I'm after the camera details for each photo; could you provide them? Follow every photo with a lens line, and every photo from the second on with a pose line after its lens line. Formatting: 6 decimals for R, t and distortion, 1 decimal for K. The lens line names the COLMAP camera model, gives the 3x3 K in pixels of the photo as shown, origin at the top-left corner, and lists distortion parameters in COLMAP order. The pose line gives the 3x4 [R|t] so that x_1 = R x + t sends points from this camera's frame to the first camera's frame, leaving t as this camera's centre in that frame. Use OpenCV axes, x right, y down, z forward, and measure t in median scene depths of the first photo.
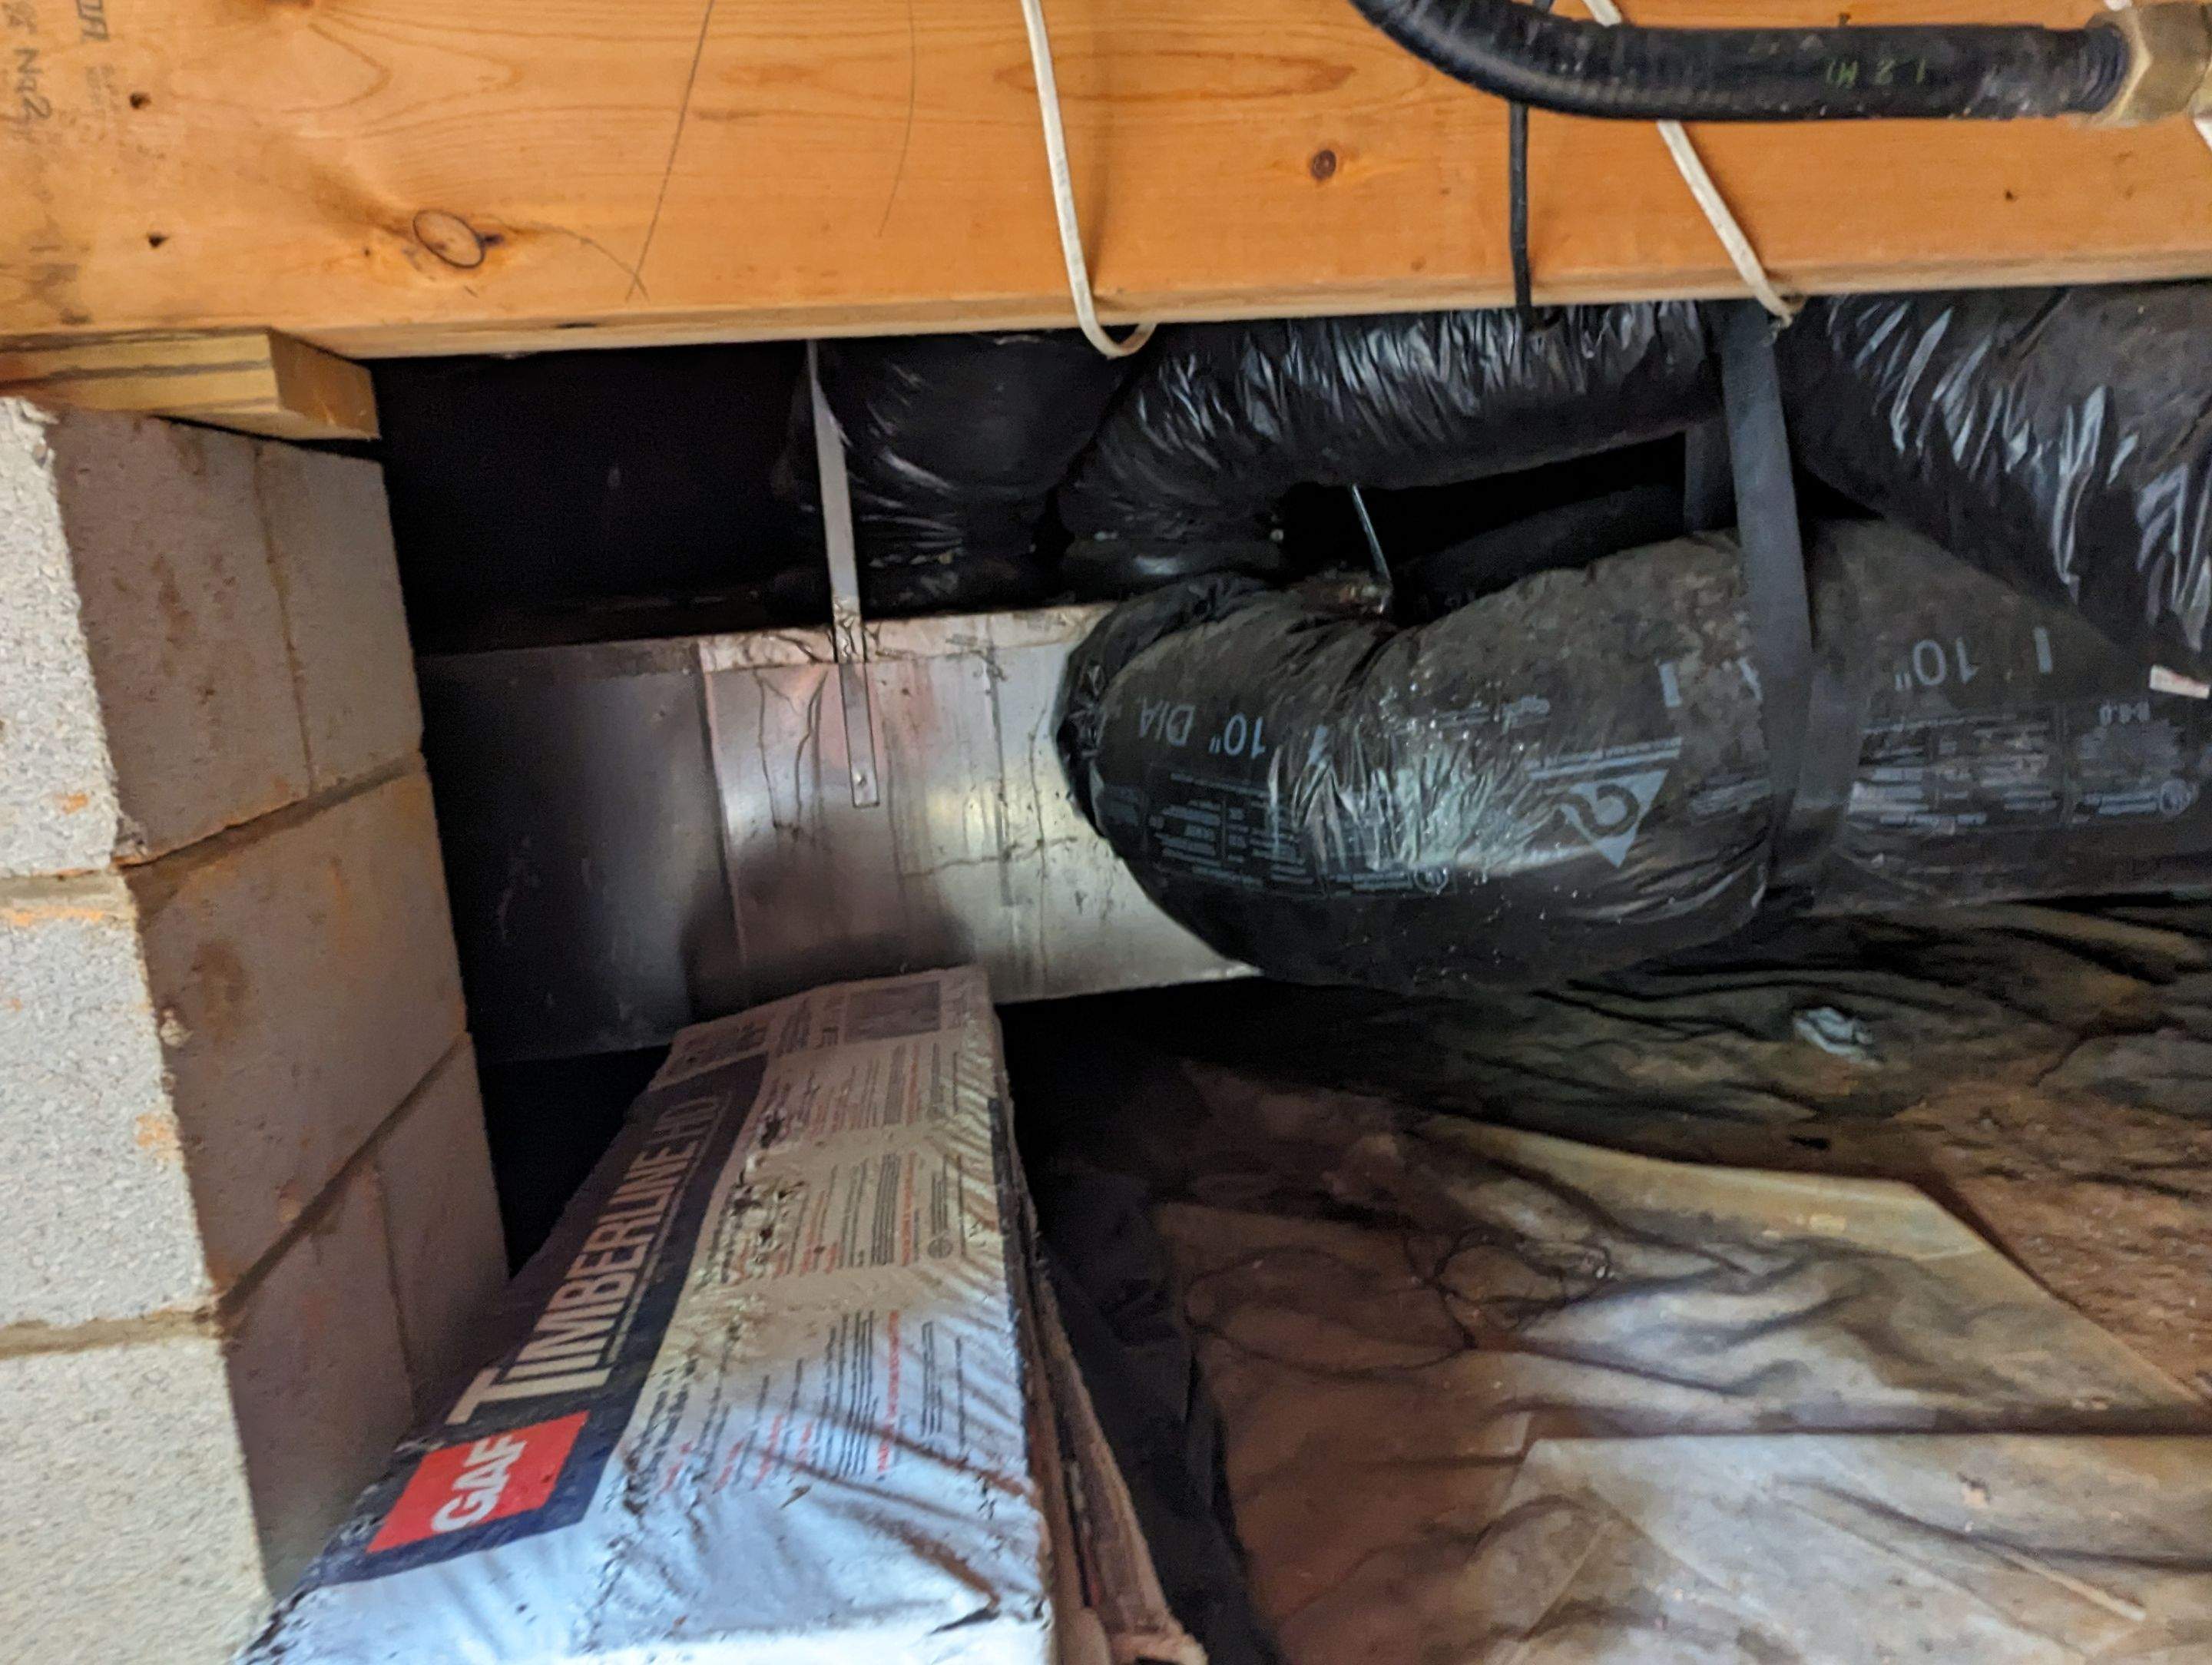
lens RADIAL K [[1420.2, 0, 1108.2], [0, 1420.2, 819.5], [0, 0, 1]] dist [-0.001831, -0.015624]
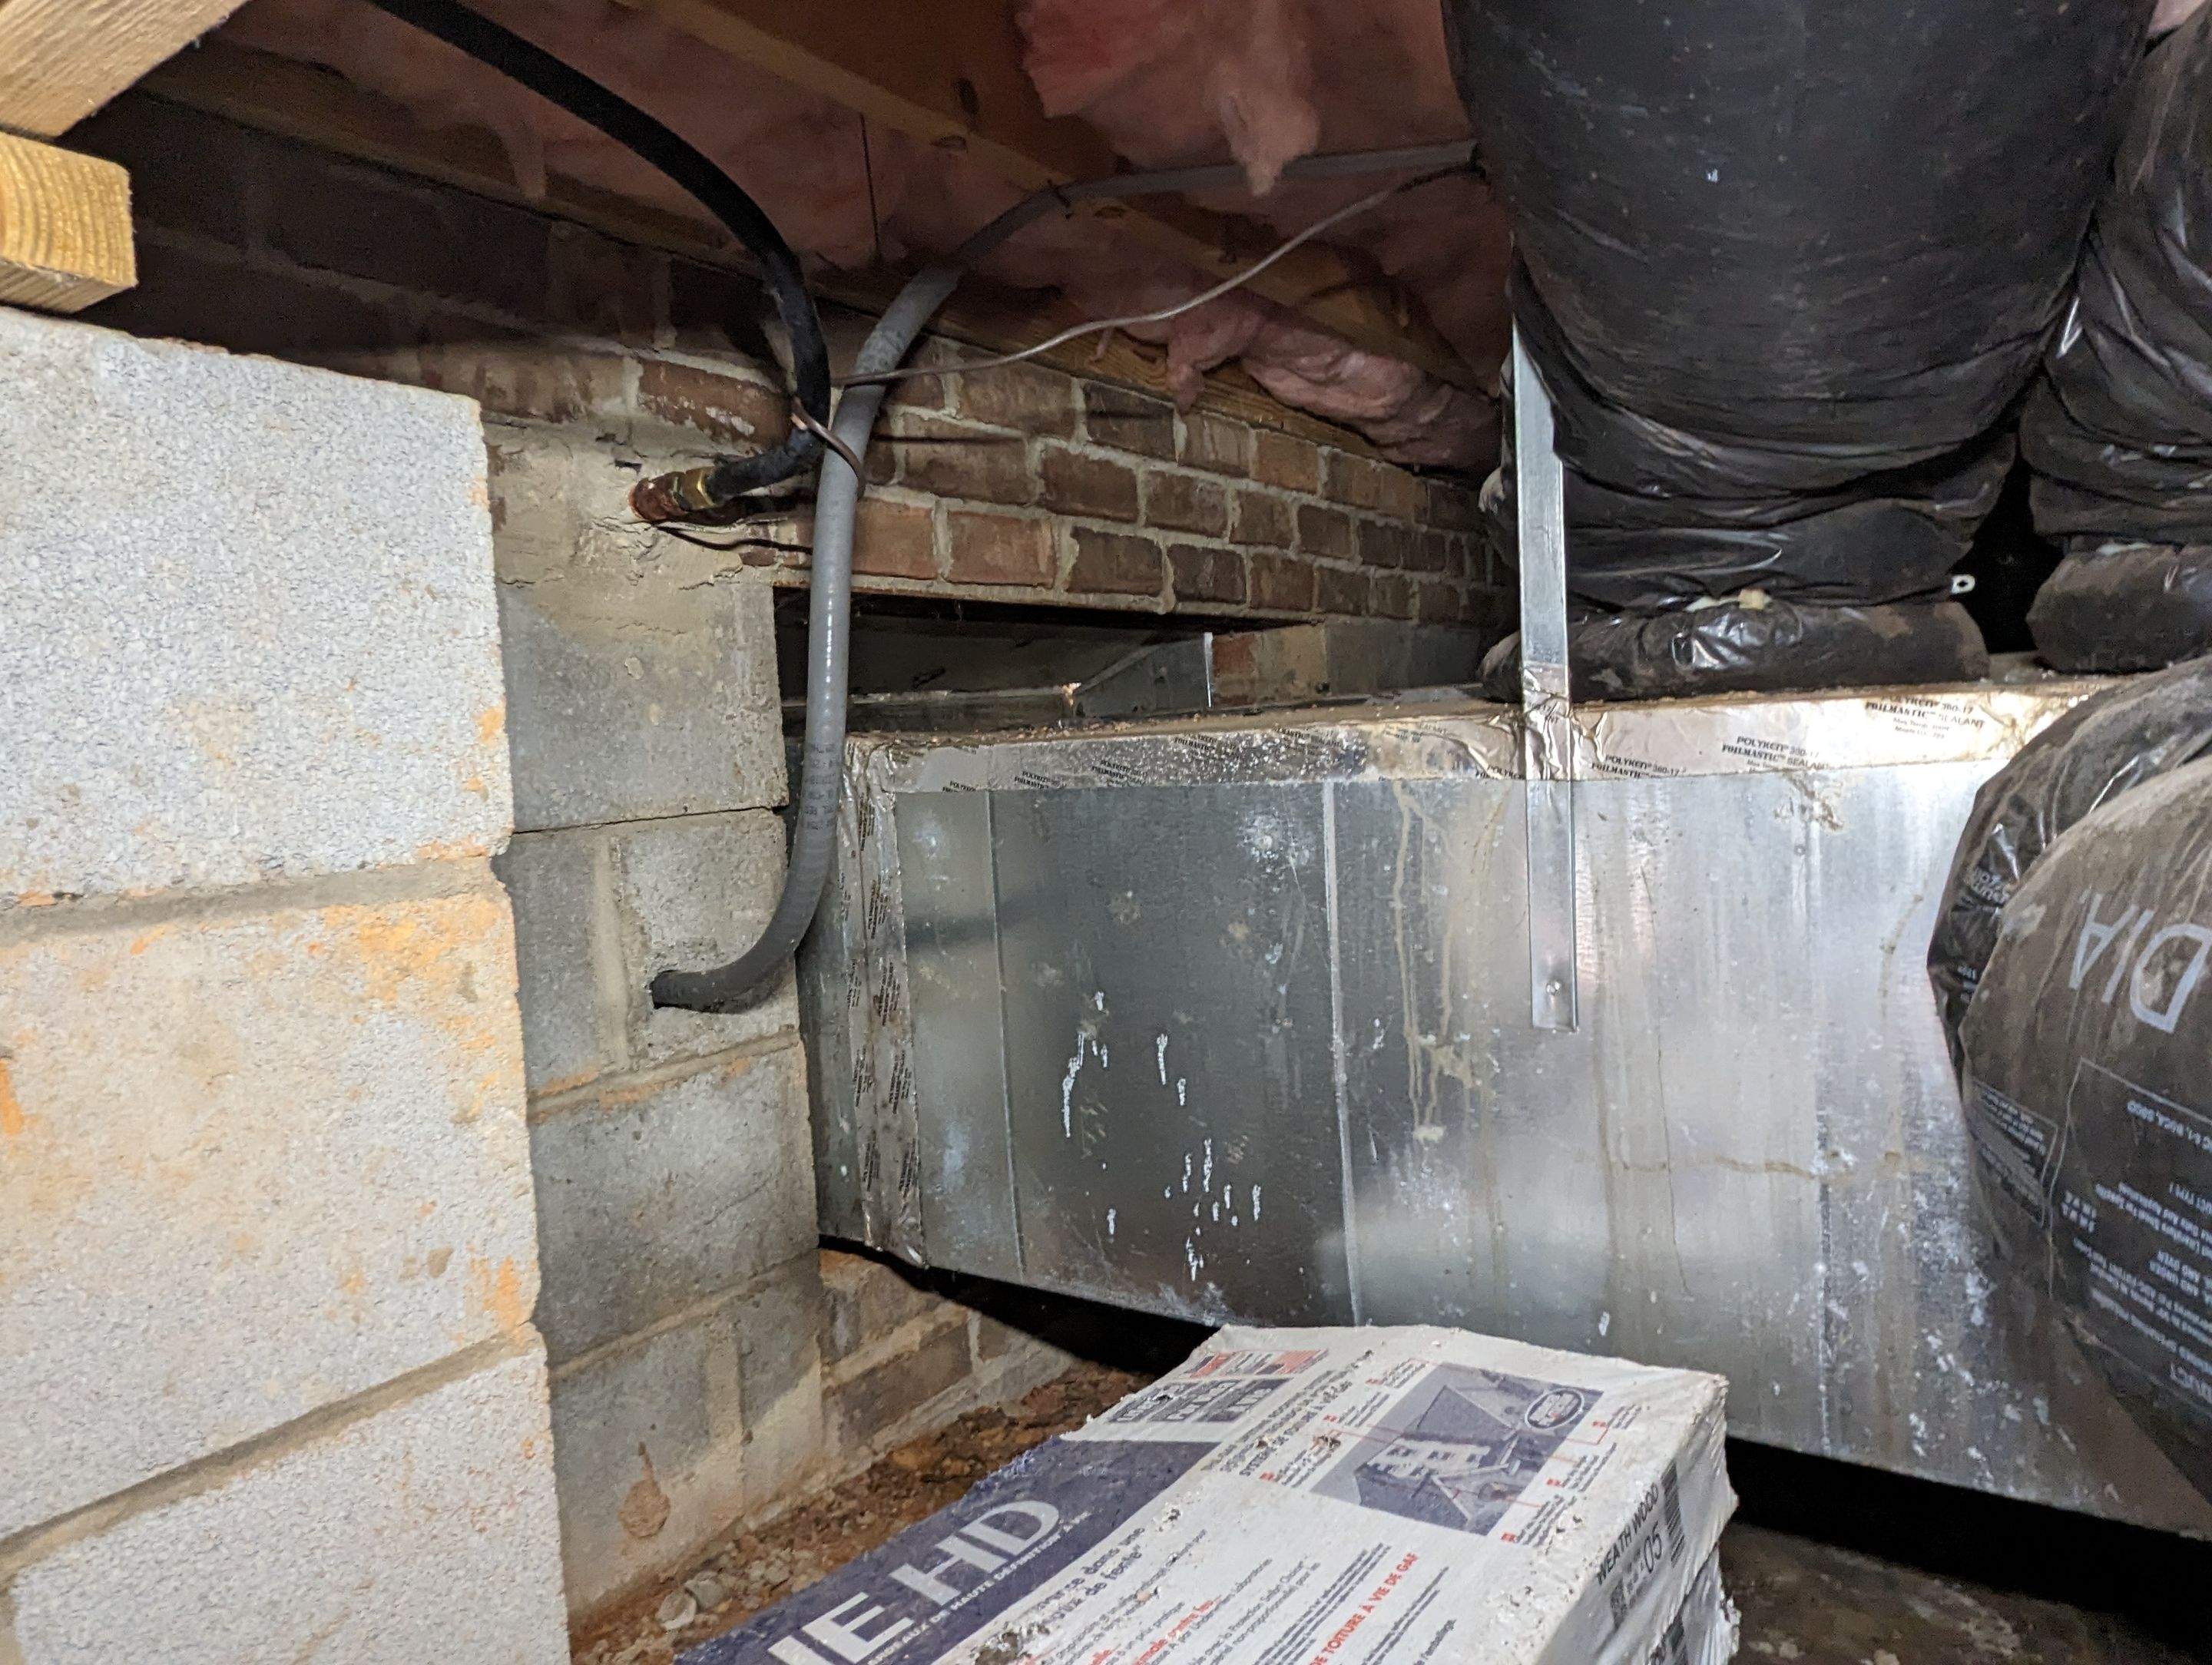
lens RADIAL K [[1420.2, 0, 1108.2], [0, 1420.2, 819.5], [0, 0, 1]] dist [-0.001831, -0.015624]
pose [[0.736080, 0.070851, -0.673176, 0.086420], [-0.132289, 0.990387, -0.040413, -0.051344], [0.663841, 0.118801, 0.738377, 0.495358]]
